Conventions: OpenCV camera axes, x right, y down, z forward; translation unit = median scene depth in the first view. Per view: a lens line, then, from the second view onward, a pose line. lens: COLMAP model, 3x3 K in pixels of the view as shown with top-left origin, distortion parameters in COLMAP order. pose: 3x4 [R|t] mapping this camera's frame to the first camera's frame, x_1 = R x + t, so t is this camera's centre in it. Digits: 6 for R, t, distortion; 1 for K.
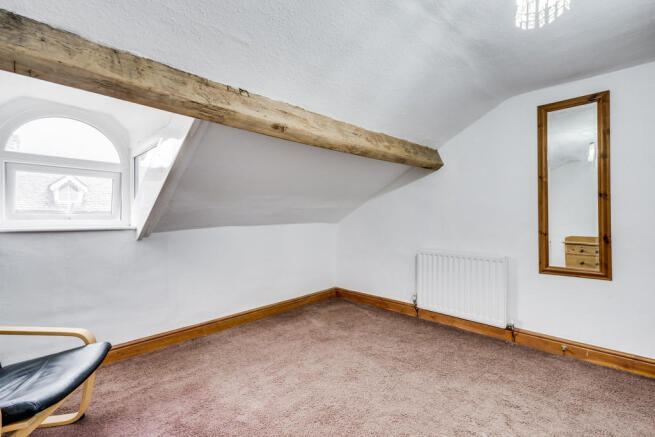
lens RADIAL K [[298.5, 0, 325.0], [0, 298.5, 219.8], [0, 0, 1]] dist [0.000853, 0.000341]
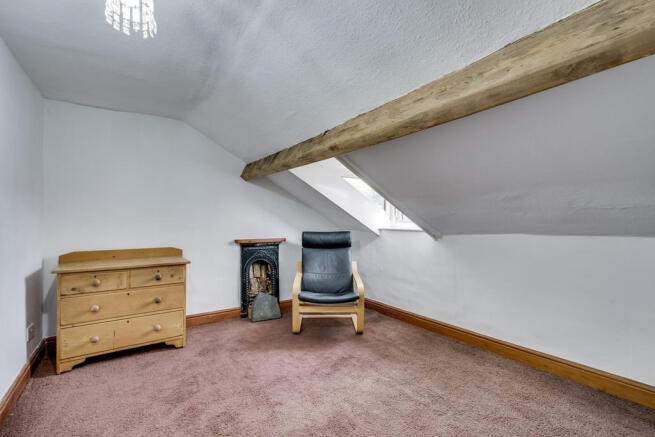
lens RADIAL K [[298.5, 0, 325.0], [0, 298.5, 219.8], [0, 0, 1]] dist [0.000853, 0.000341]
pose [[-0.198078, -0.005293, -0.980172, 0.855200], [-0.009894, 0.999945, -0.003401, -0.009448], [0.980136, 0.009024, -0.198119, 0.987889]]
